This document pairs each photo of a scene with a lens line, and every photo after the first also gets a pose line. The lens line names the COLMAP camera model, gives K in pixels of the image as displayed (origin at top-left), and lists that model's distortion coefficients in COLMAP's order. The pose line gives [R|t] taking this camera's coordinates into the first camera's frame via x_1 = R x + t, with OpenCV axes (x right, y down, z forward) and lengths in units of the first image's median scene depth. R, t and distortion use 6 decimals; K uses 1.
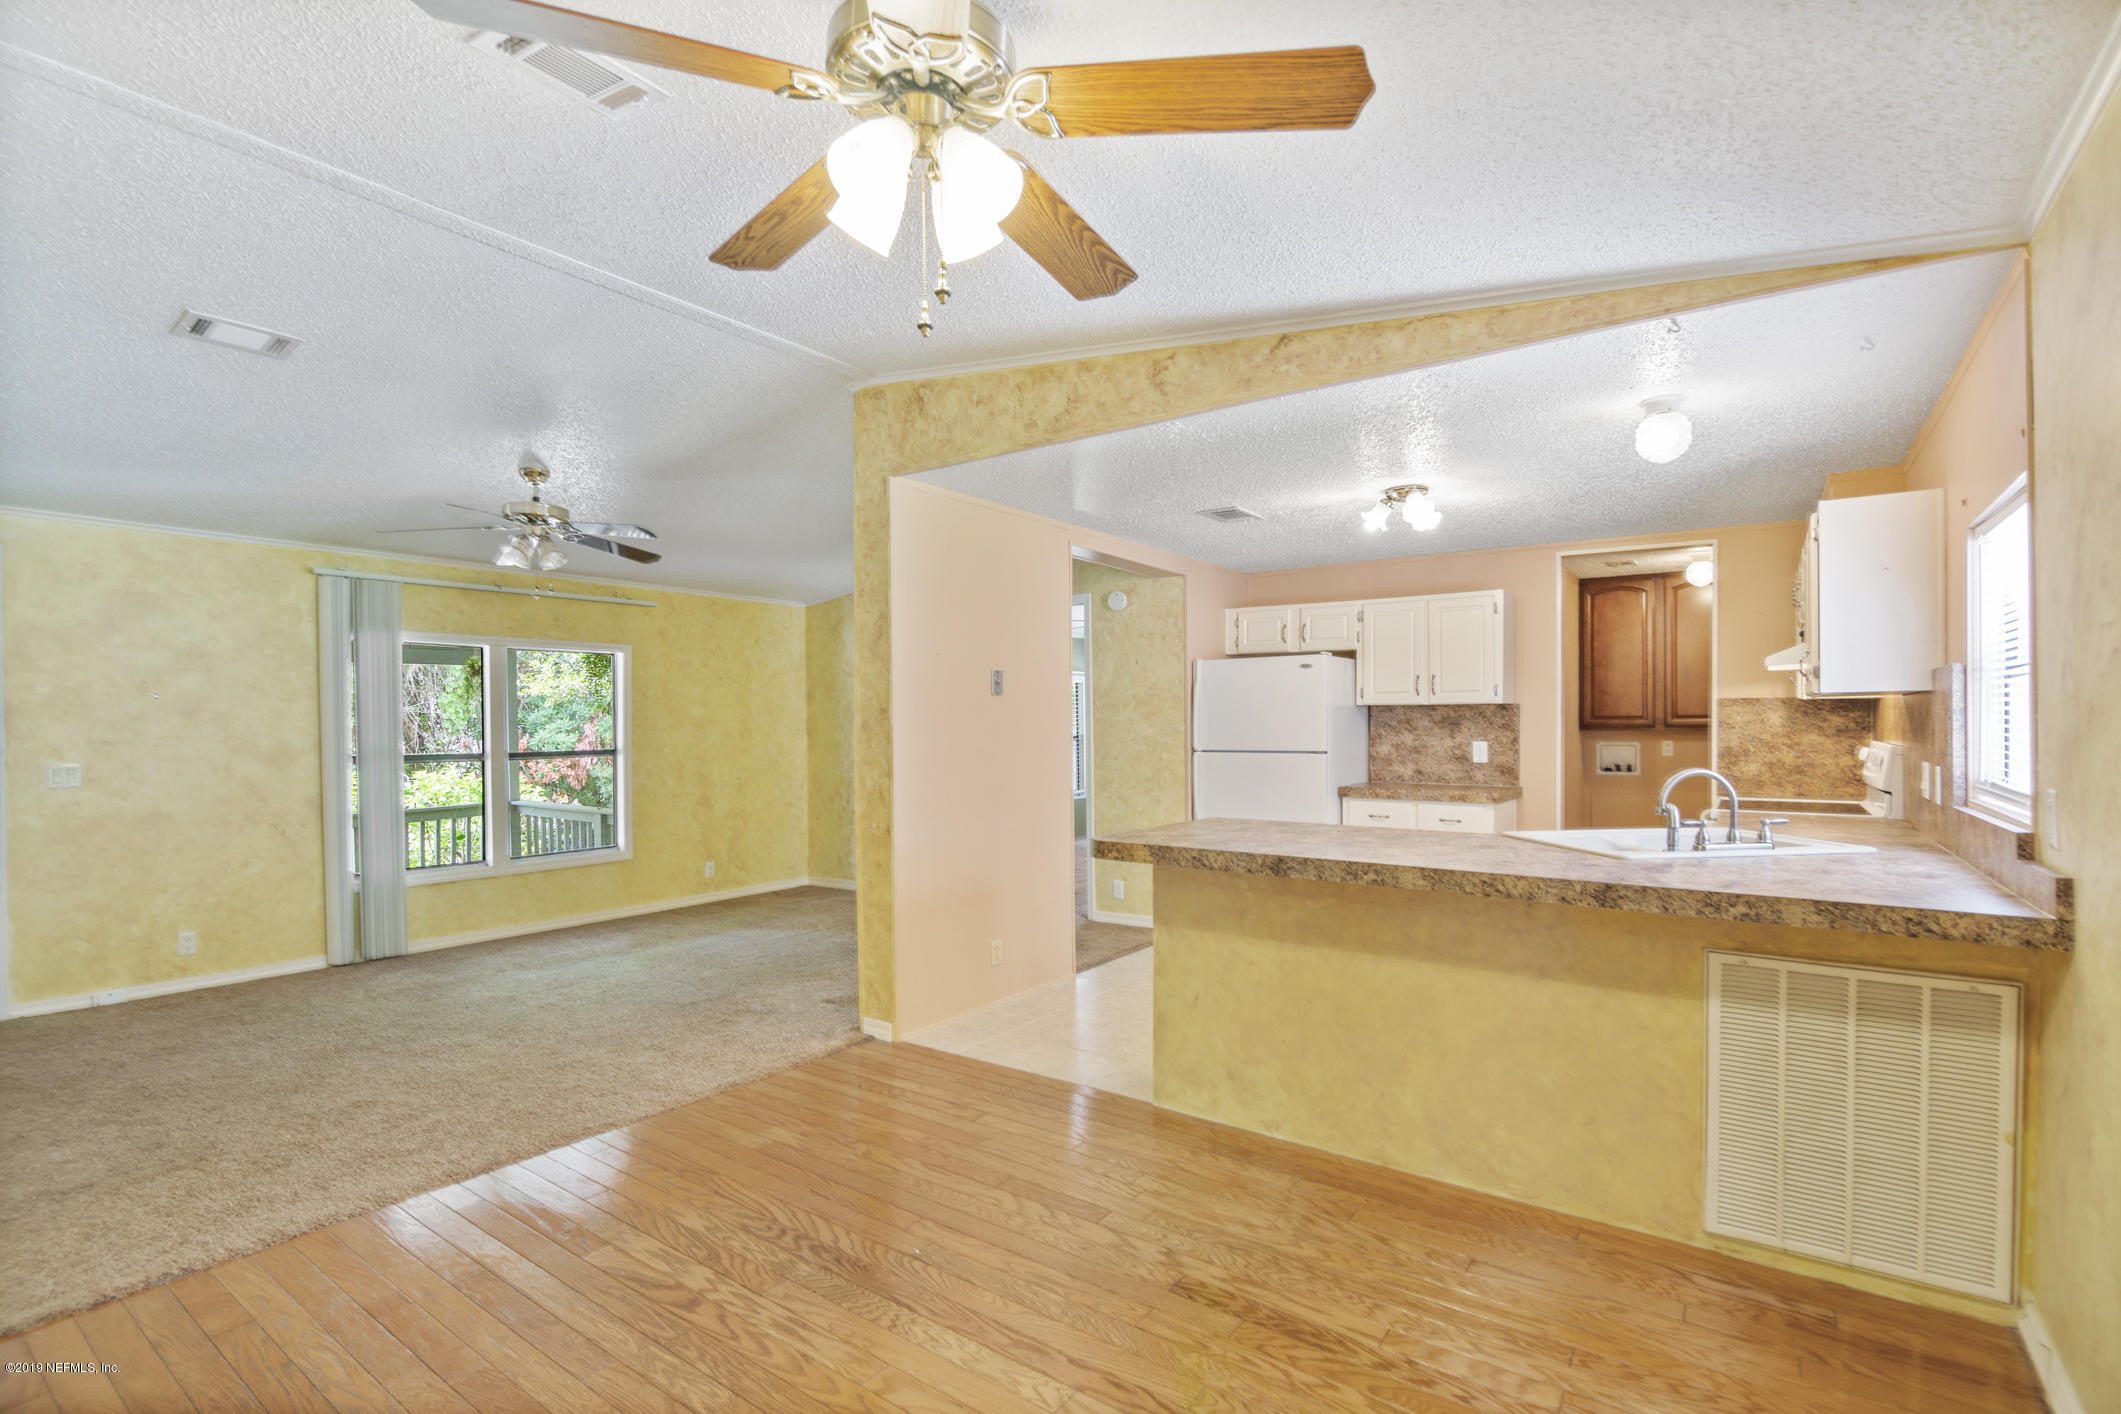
lens RADIAL K [[970.4, 0, 1069.3], [0, 970.4, 731.1], [0, 0, 1]] dist [-0.010062, -0.002335]
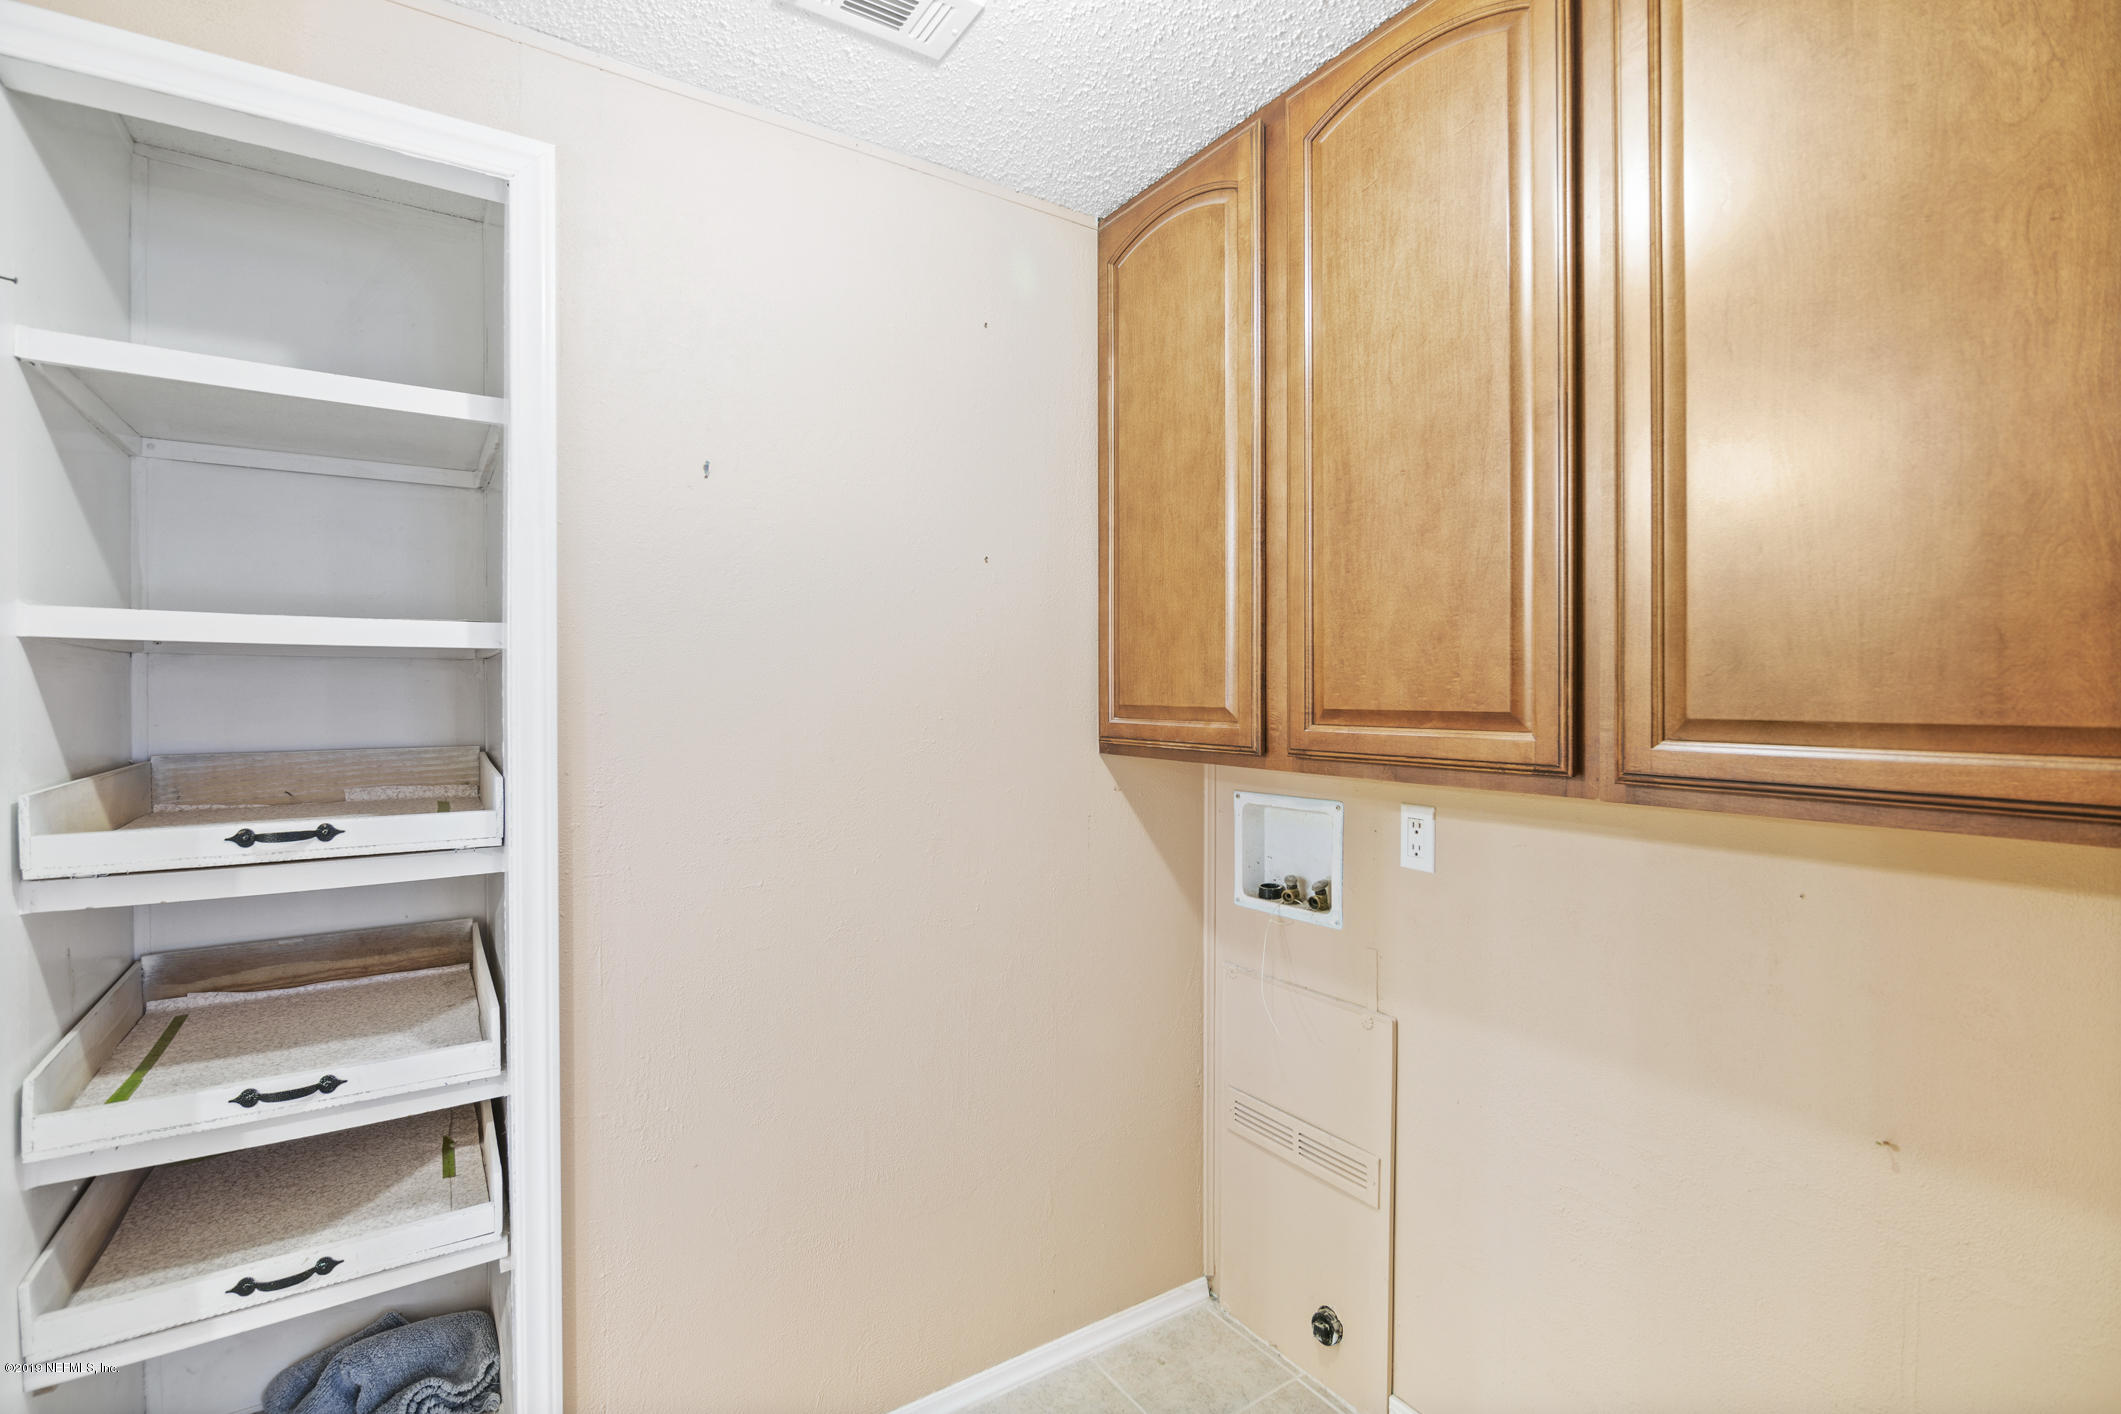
lens RADIAL K [[970.4, 0, 1061.6], [0, 970.4, 711.2], [0, 0, 1]] dist [-0.010062, -0.002335]
pose [[0.931592, 0.019982, -0.362956, 0.803579], [-0.018576, 0.999800, 0.007366, -0.019965], [0.363031, -0.000120, 0.931777, 0.945771]]
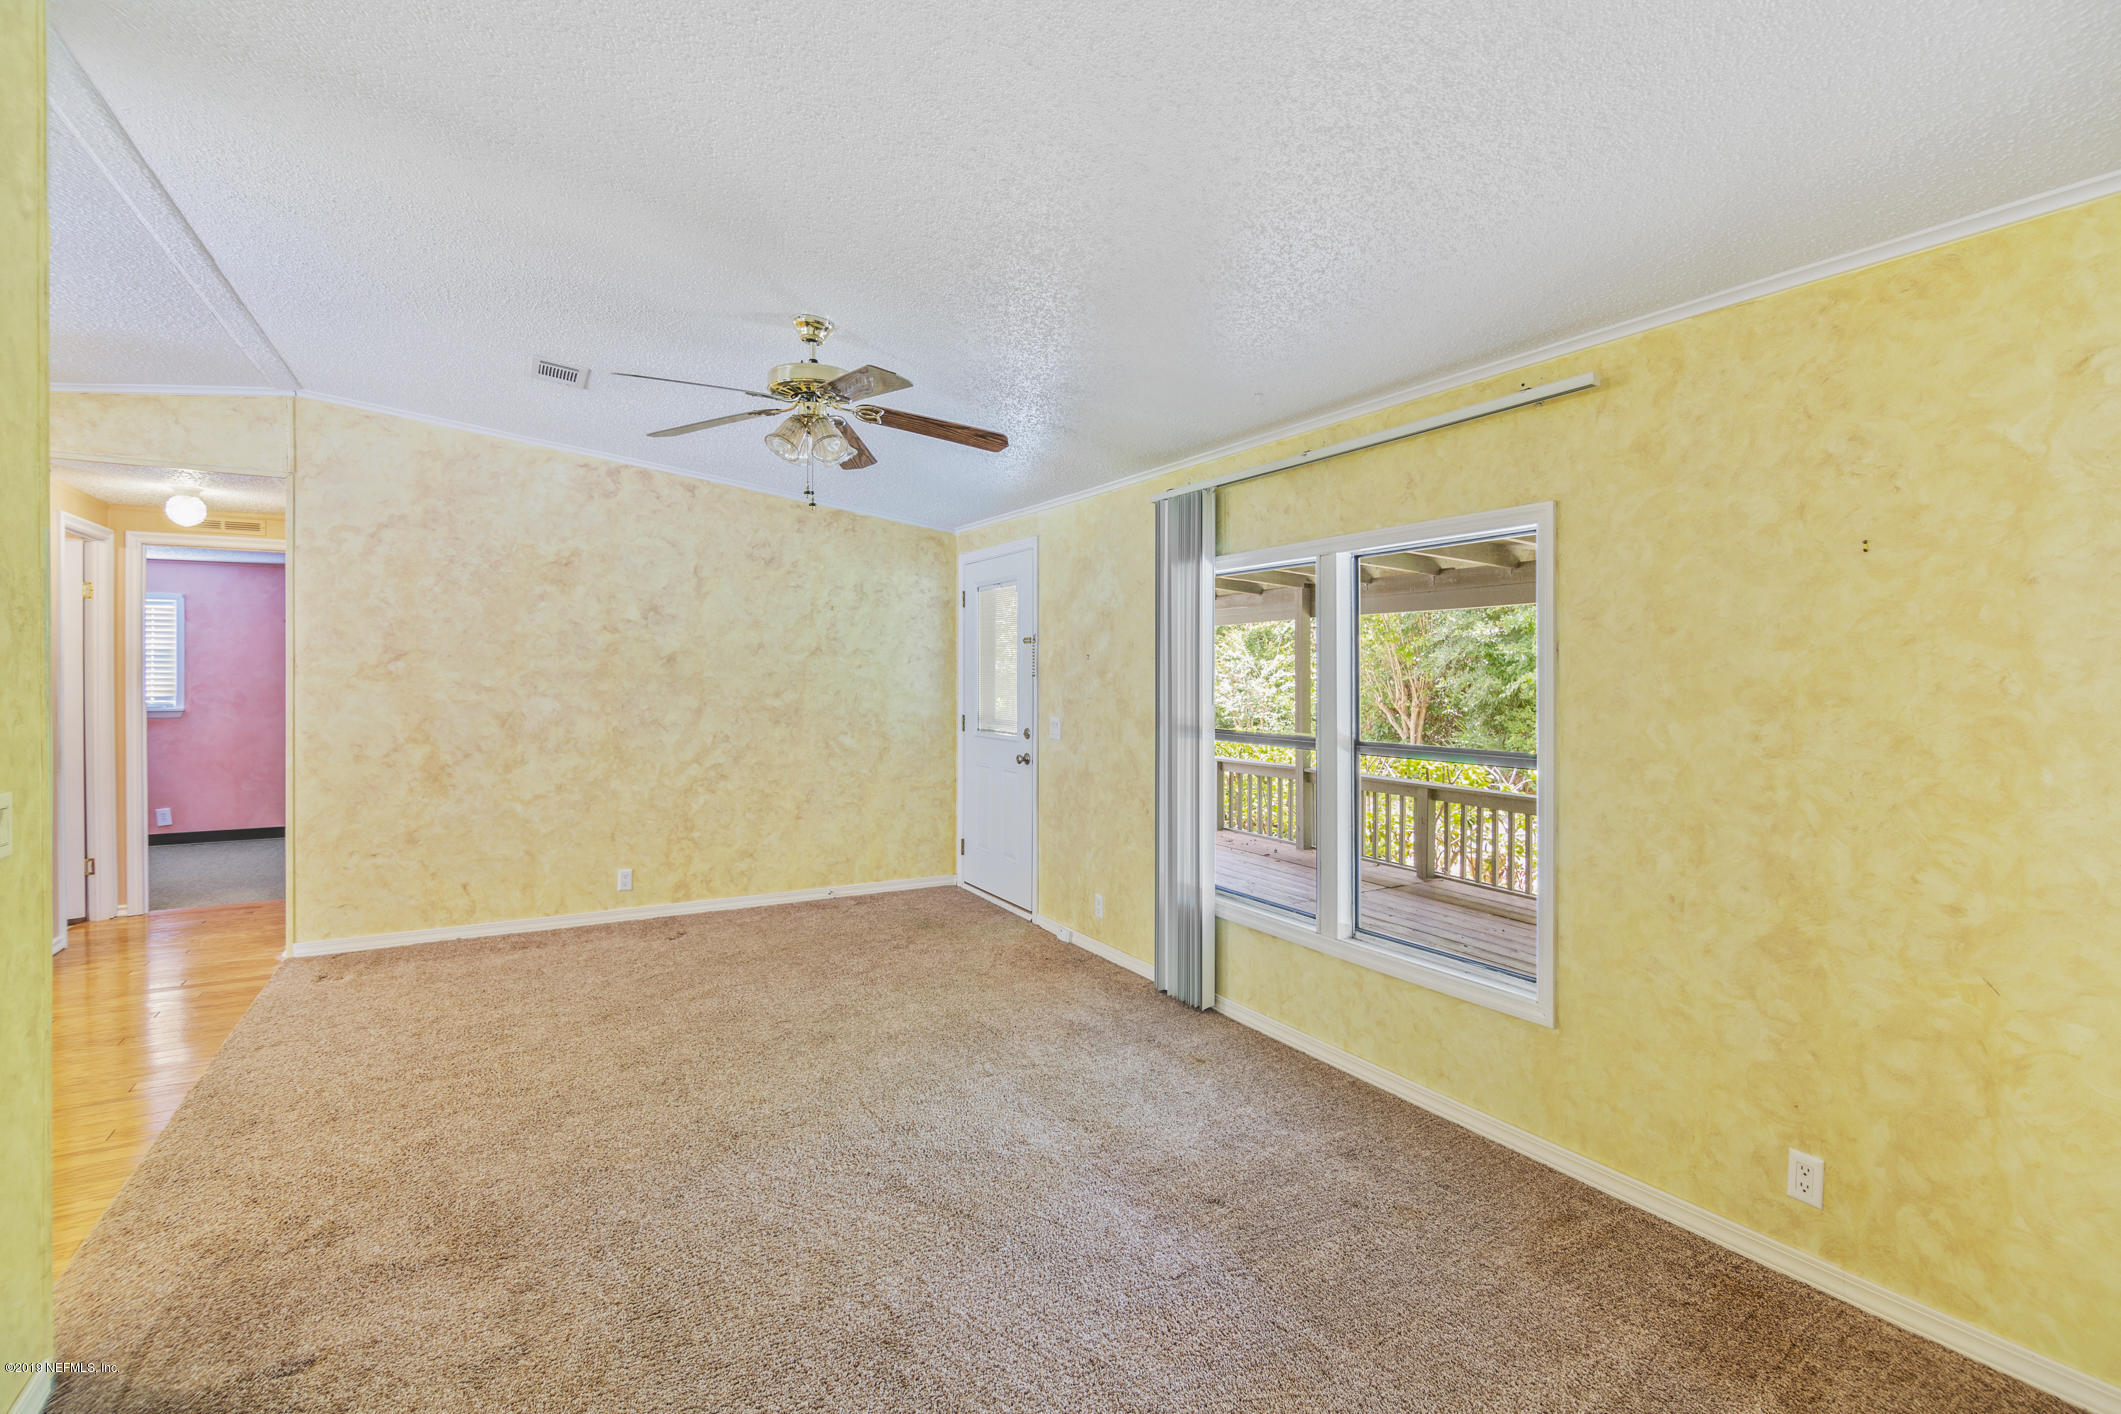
lens RADIAL K [[970.4, 0, 1039.5], [0, 970.4, 674.2], [0, 0, 1]] dist [-0.010062, -0.002335]
pose [[-0.420274, 0.009352, -0.907349, 0.005910], [-0.001696, 0.999937, 0.011091, -0.025545], [0.907396, 0.006200, -0.420232, 1.216578]]
